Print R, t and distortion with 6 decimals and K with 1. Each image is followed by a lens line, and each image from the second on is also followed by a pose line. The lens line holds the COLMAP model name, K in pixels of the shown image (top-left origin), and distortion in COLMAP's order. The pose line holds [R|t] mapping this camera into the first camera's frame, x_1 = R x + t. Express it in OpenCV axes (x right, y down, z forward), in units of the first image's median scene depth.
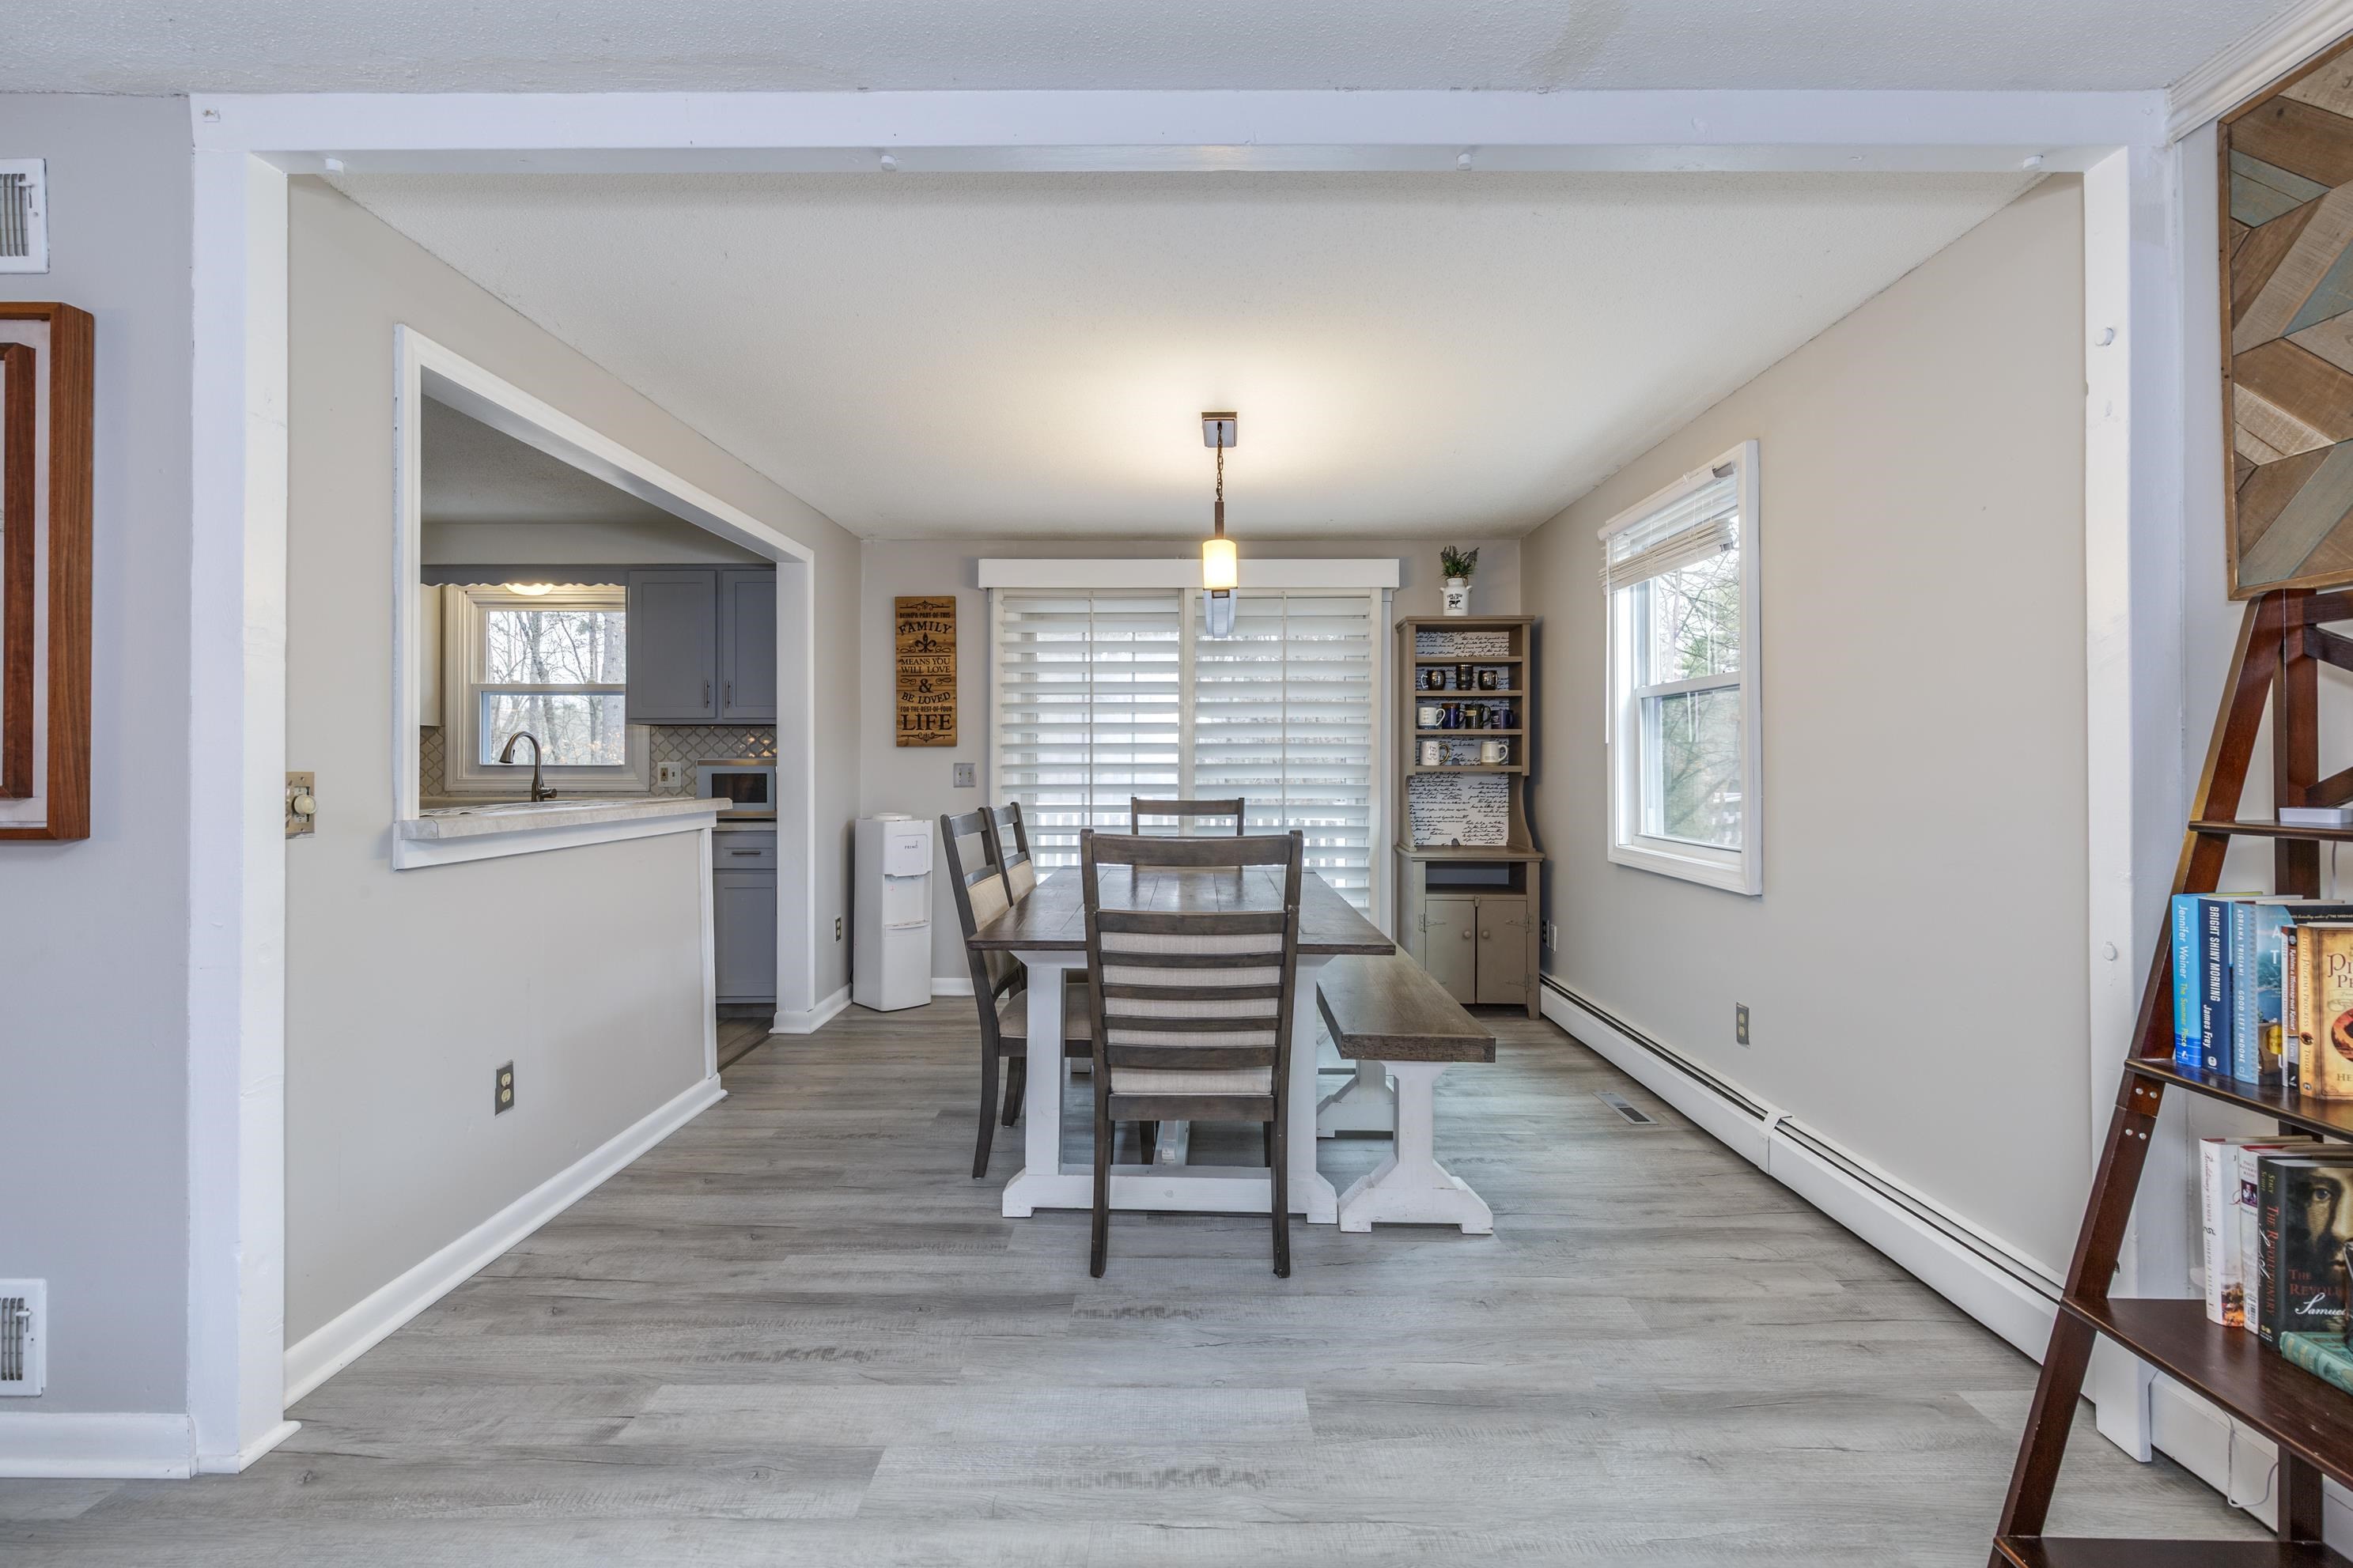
lens RADIAL K [[1080.7, 0, 1167.4], [0, 1080.7, 771.5], [0, 0, 1]] dist [0.001930, -0.000152]
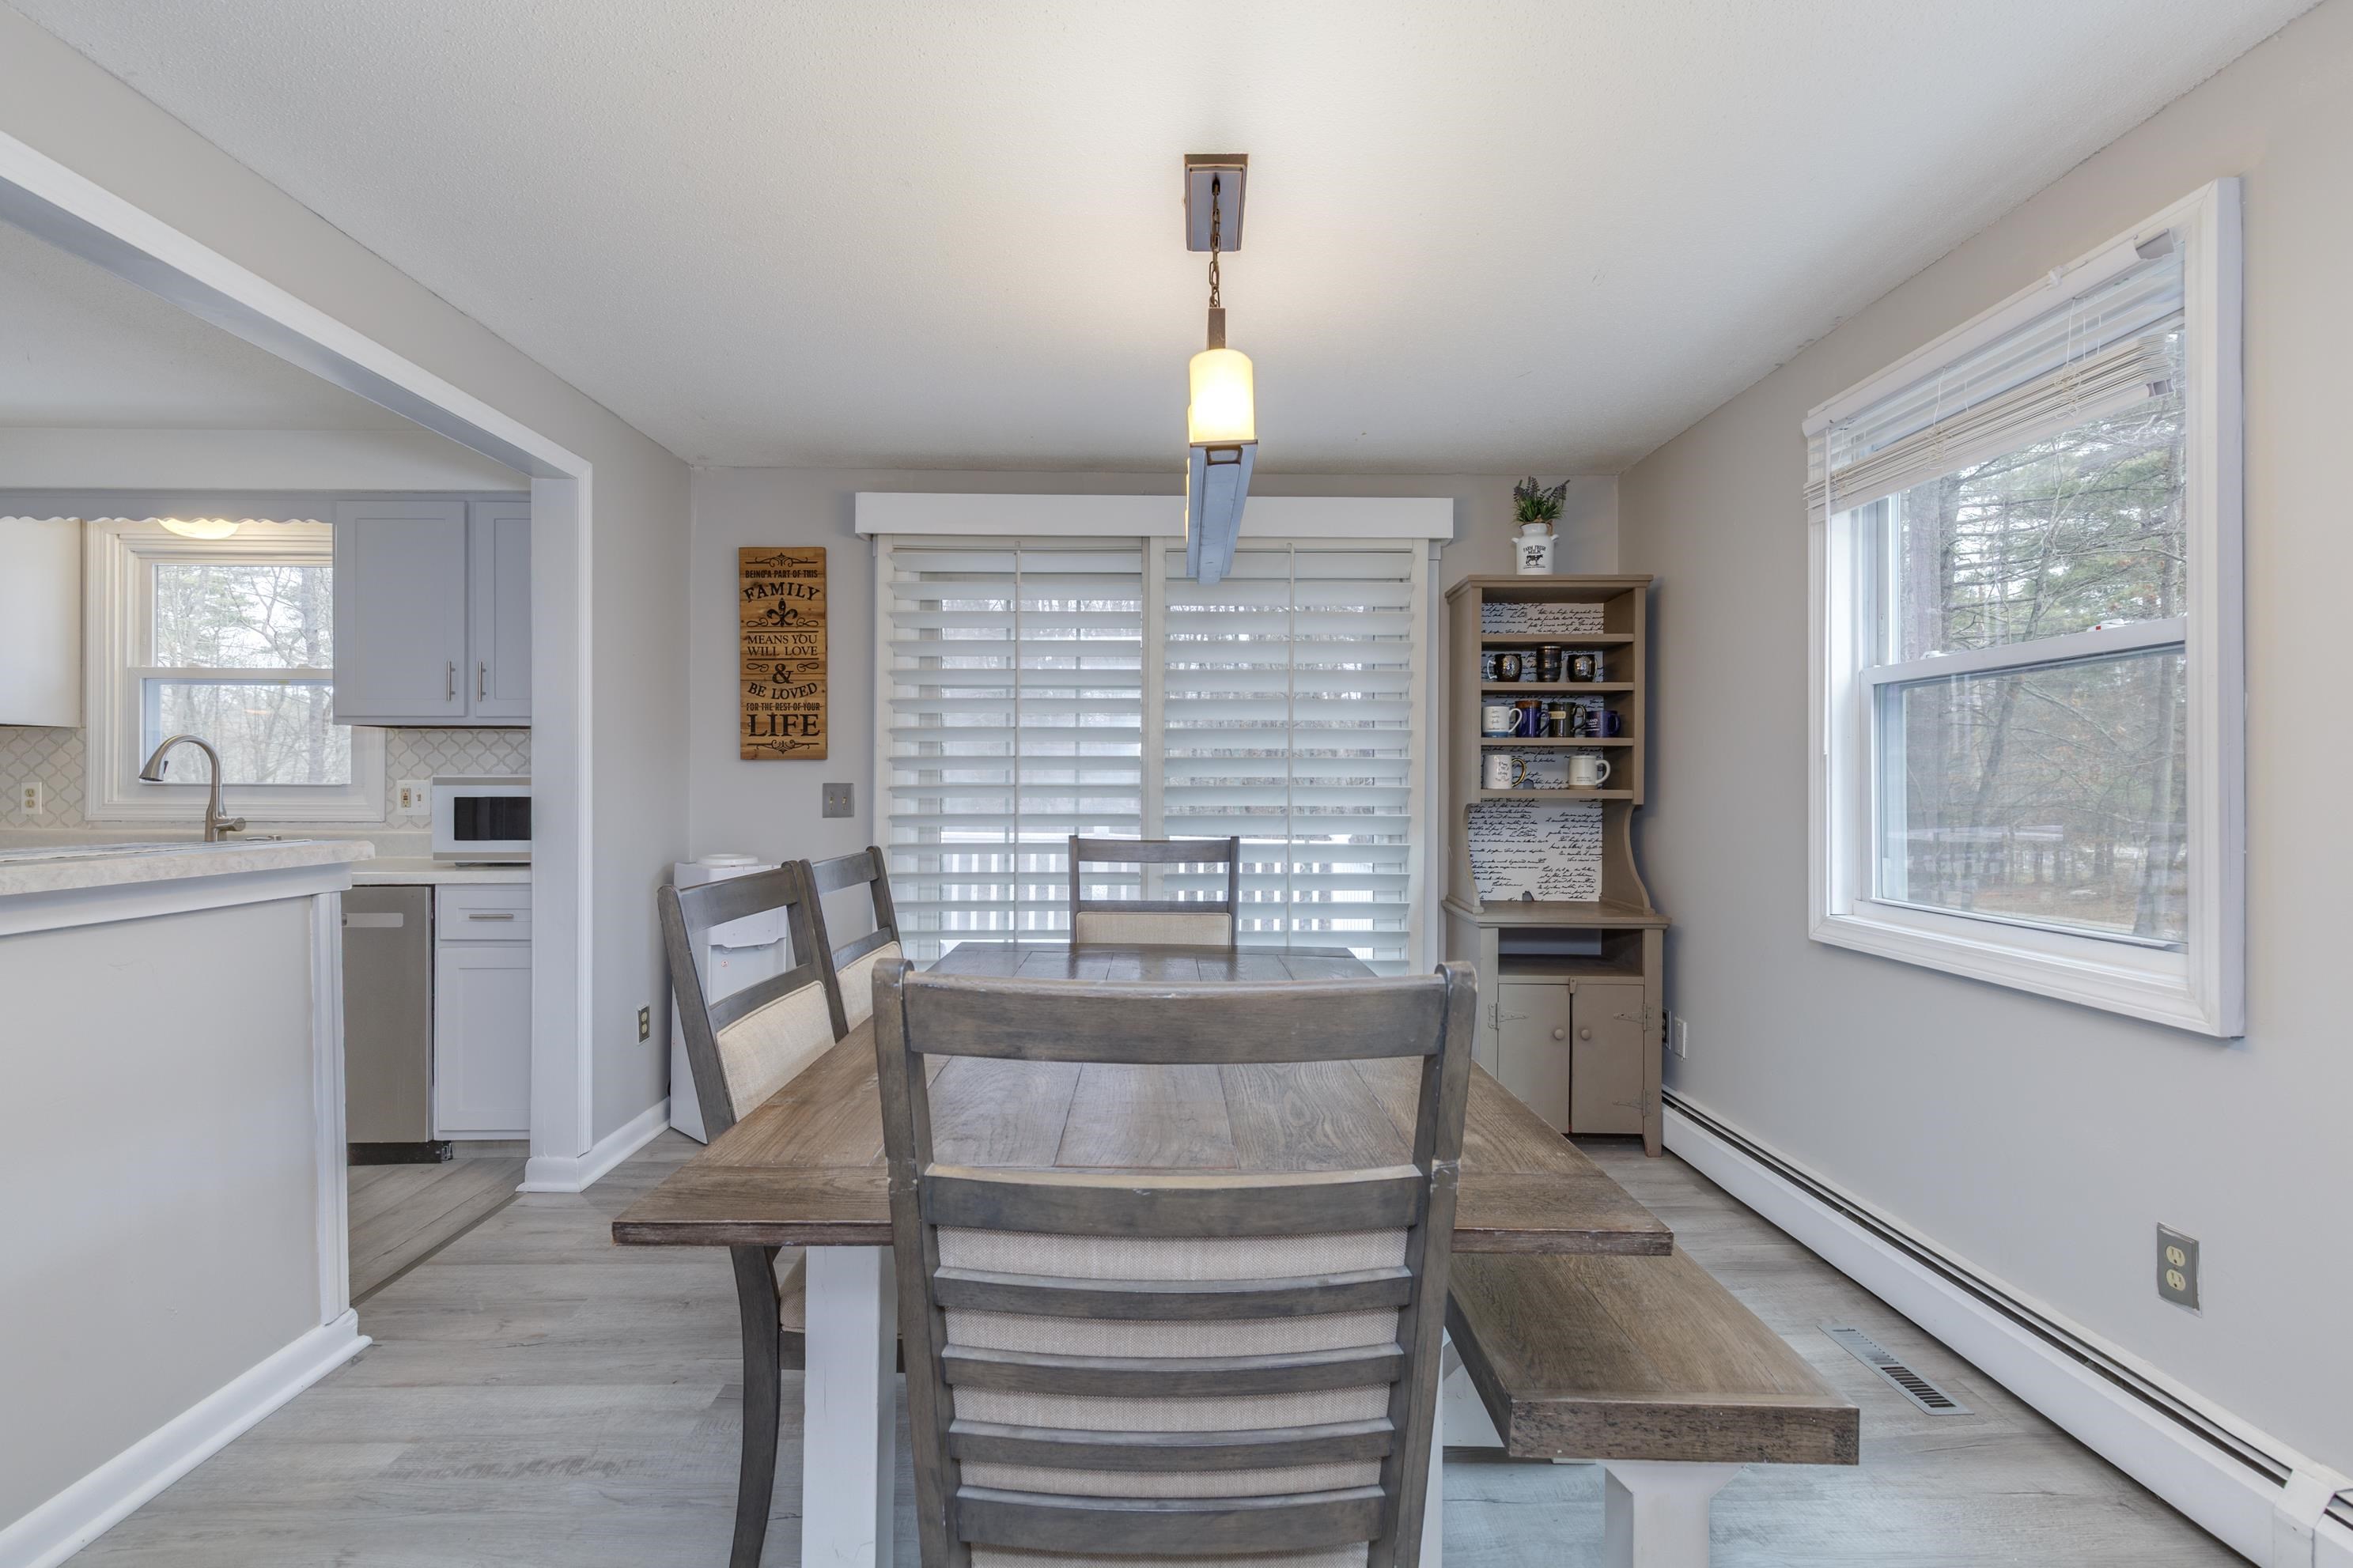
lens RADIAL K [[1043.9, 0, 1212.0], [0, 1043.9, 788.5], [0, 0, 1]] dist [-0.000380, -0.000359]
pose [[0.996875, 0.003668, 0.078909, 0.003135], [-0.003292, 0.999983, -0.004892, -0.002096], [-0.078925, 0.004617, 0.996870, 0.336543]]
